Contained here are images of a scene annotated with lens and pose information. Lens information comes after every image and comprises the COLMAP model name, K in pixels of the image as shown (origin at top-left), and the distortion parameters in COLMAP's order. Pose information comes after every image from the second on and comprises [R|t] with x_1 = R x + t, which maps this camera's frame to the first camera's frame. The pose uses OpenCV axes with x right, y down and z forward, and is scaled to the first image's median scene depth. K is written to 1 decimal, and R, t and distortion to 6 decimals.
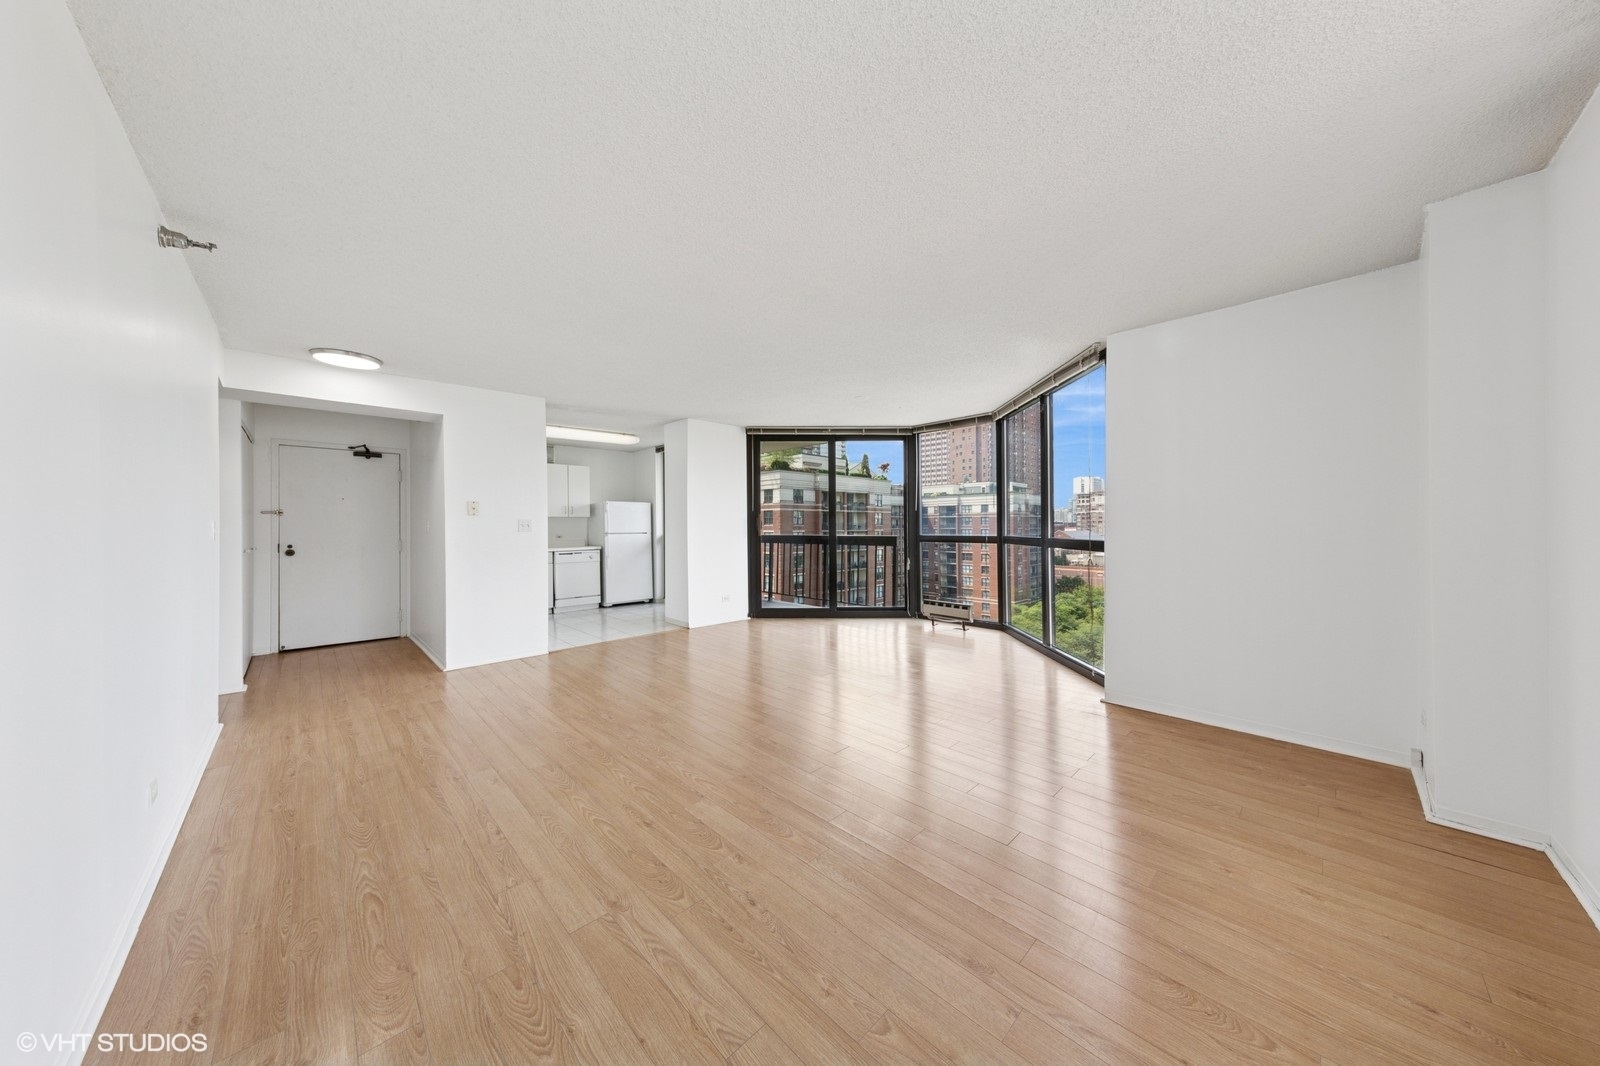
lens RADIAL K [[507.2, 0, 814.5], [0, 507.2, 523.1], [0, 0, 1]] dist [0.009995, -0.001738]
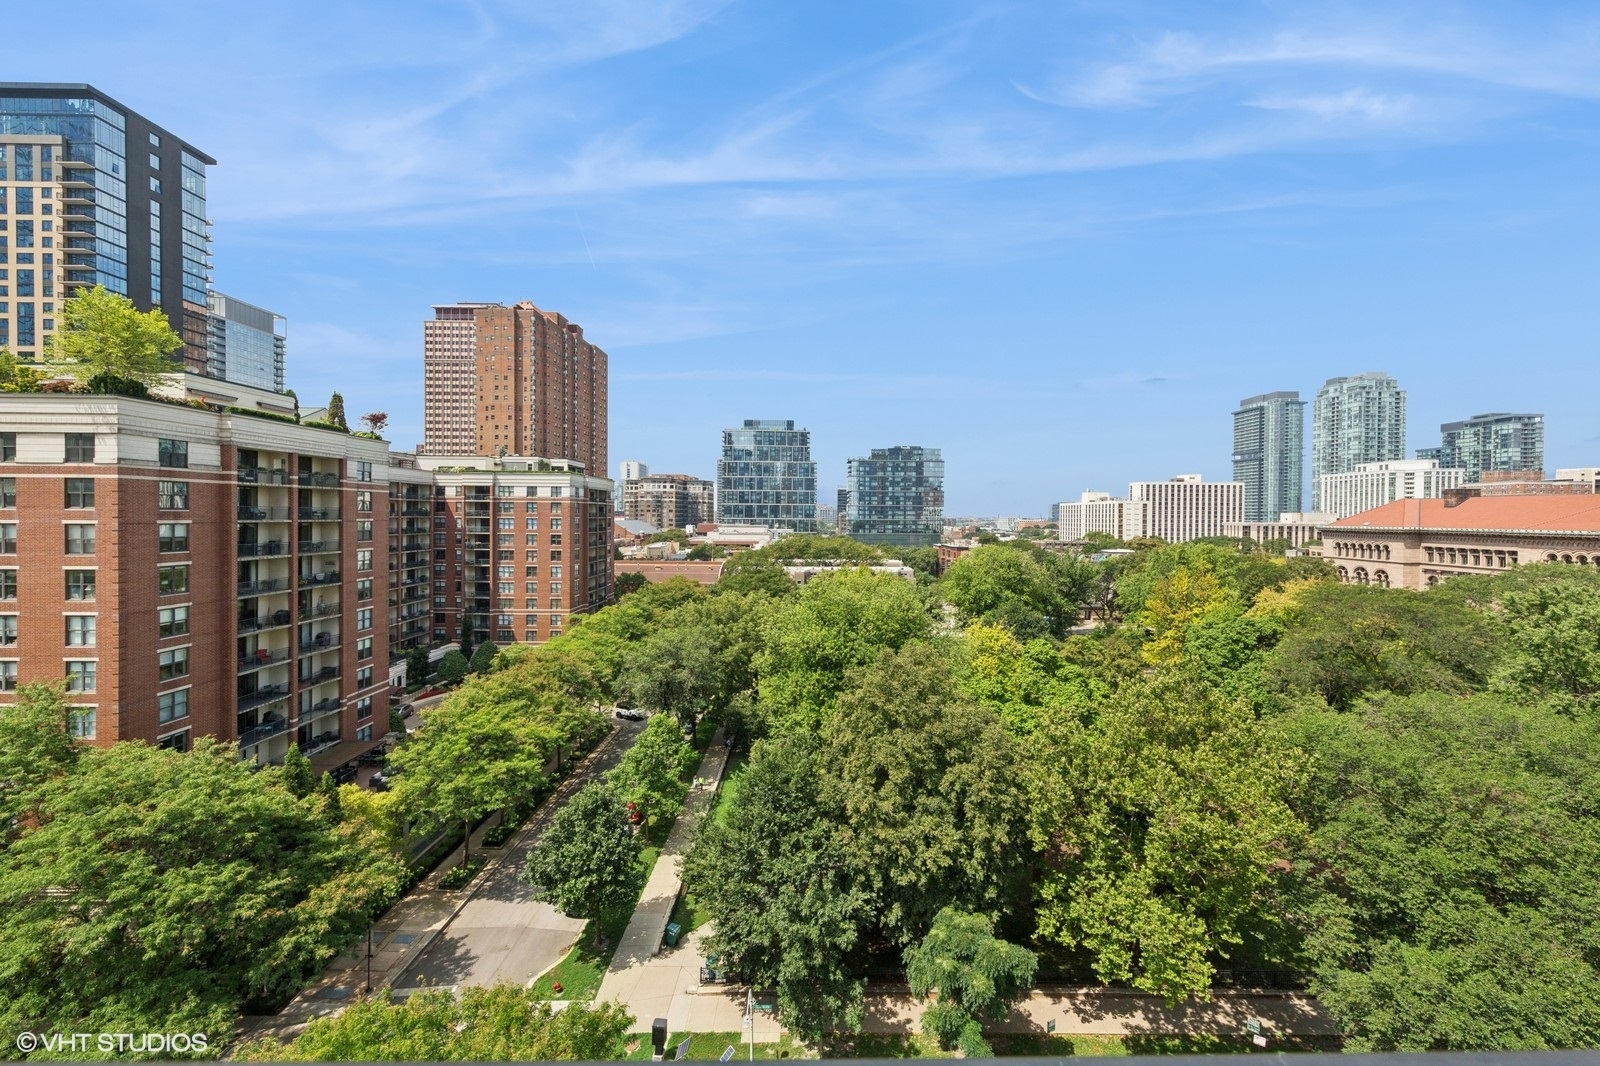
lens RADIAL K [[593.7, 0, 811.1], [0, 593.7, 520.9], [0, 0, 1]] dist [0.005057, 0.000321]
pose [[0.703821, 0.002001, 0.710375, -0.006269], [-0.013966, 0.999842, 0.011021, -0.000302], [-0.710240, -0.017677, 0.703737, 0.104324]]
